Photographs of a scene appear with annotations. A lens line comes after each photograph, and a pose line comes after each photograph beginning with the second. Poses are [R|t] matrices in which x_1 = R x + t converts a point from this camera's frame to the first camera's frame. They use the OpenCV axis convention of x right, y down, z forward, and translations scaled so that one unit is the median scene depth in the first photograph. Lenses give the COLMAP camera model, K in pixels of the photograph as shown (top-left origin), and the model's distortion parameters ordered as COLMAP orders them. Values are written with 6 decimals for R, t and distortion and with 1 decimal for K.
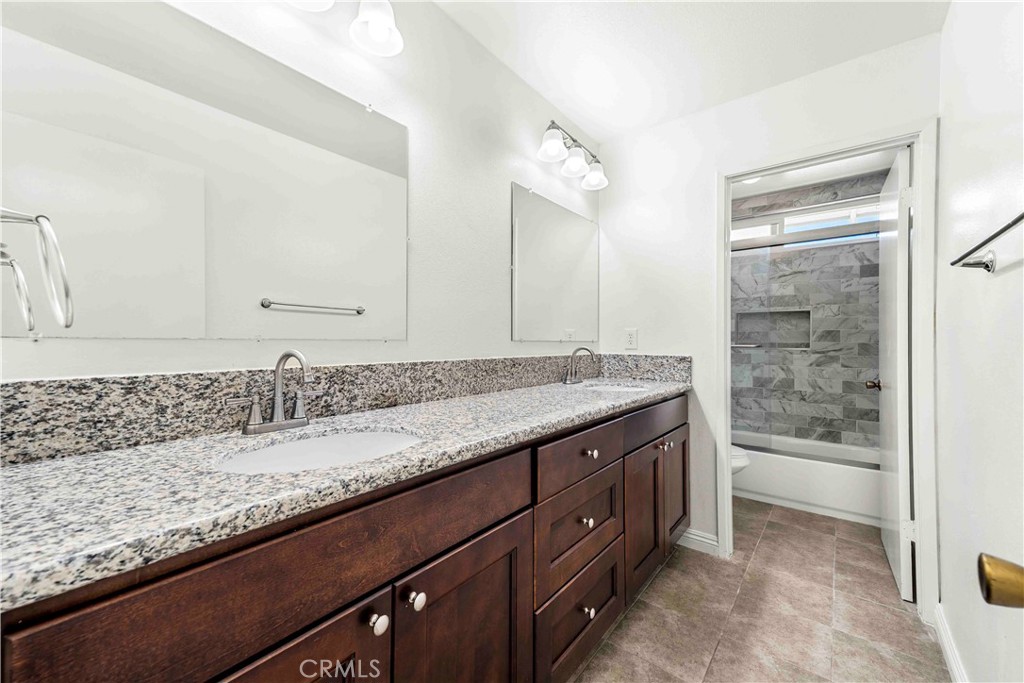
lens RADIAL K [[410.6, 0, 509.1], [0, 410.6, 339.3], [0, 0, 1]] dist [0.016336, -0.001045]
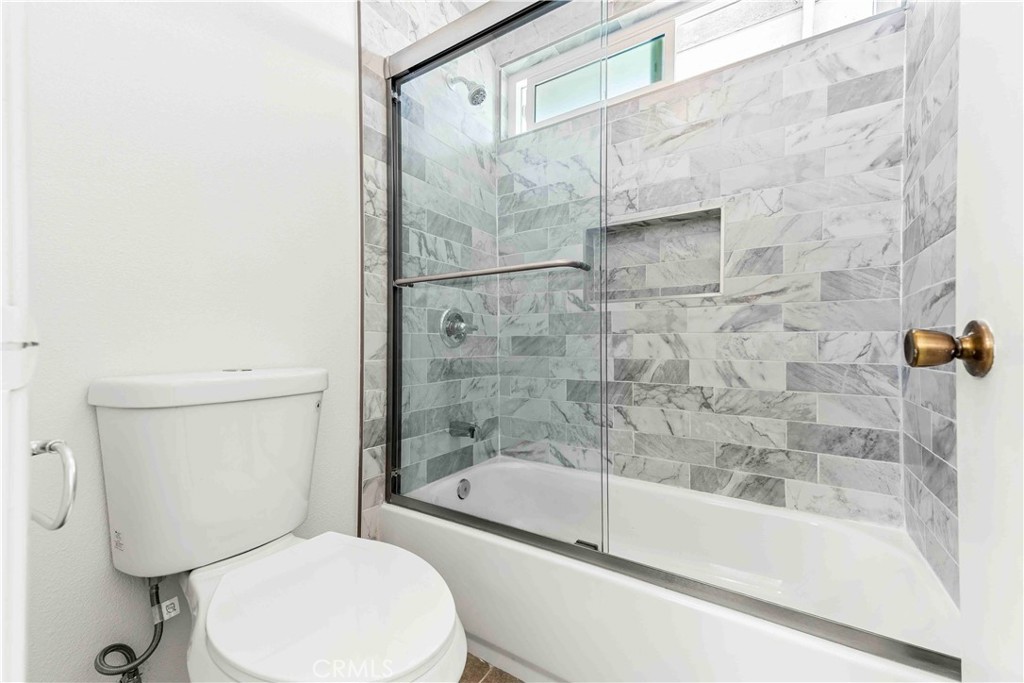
lens RADIAL K [[410.6, 0, 512.3], [0, 410.6, 344.1], [0, 0, 1]] dist [0.016336, -0.001045]
pose [[0.995225, -0.001957, 0.097585, 0.463311], [0.001415, 0.999983, 0.005624, 0.076353], [-0.097594, -0.005459, 0.995211, 0.582559]]
